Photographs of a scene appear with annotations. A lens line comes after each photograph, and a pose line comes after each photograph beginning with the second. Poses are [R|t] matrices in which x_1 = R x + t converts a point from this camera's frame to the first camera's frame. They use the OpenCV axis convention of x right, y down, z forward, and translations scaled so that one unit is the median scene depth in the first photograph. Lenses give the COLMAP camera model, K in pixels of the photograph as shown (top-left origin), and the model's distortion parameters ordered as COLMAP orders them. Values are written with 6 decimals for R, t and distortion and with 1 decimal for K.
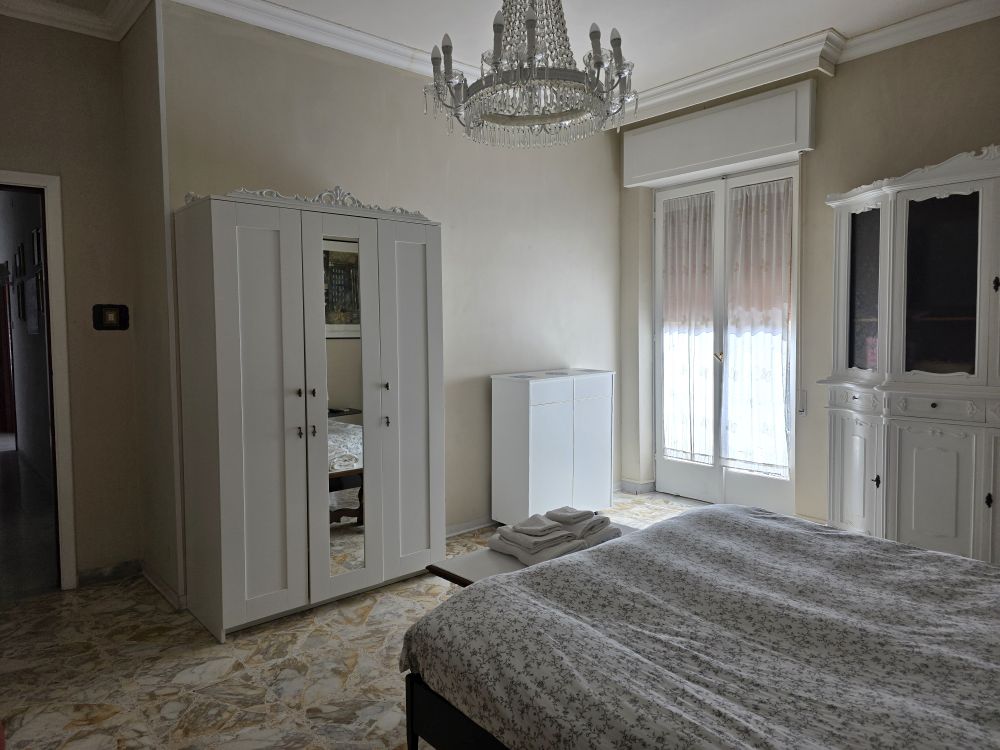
lens RADIAL K [[667.3, 0, 498.9], [0, 667.3, 373.2], [0, 0, 1]] dist [0.002894, 0.000088]
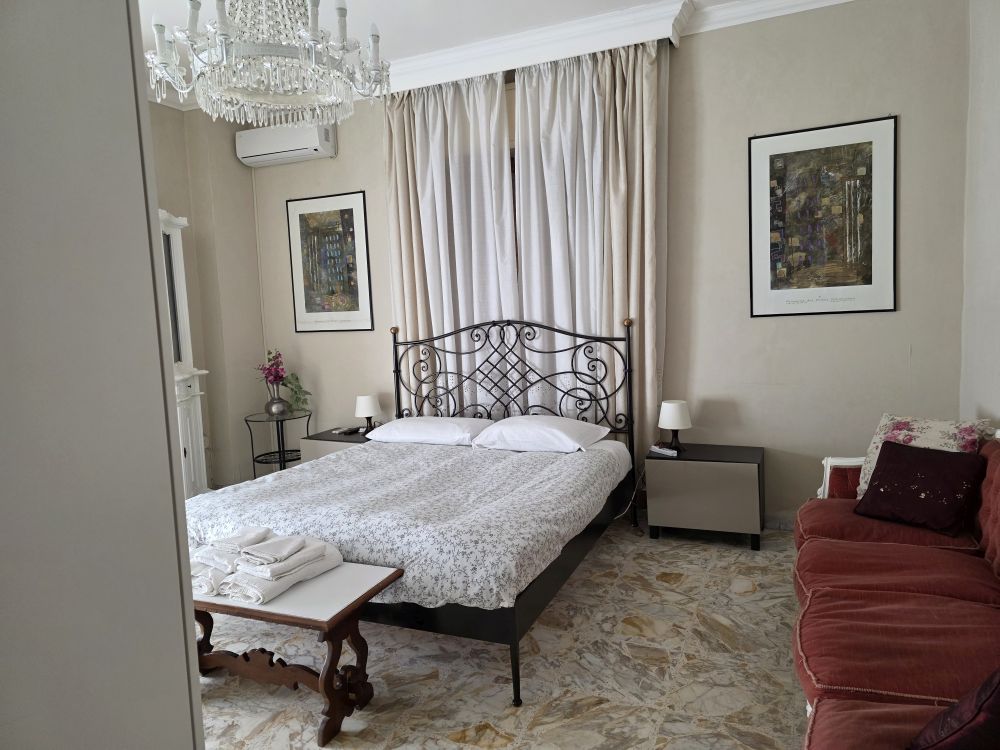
lens RADIAL K [[667.3, 0, 499.0], [0, 667.3, 375.3], [0, 0, 1]] dist [0.002894, 0.000088]
pose [[-0.450625, -0.051566, 0.891223, -1.300124], [0.105644, 0.988235, 0.110595, -0.096637], [-0.886440, 0.143989, -0.439876, 1.663709]]
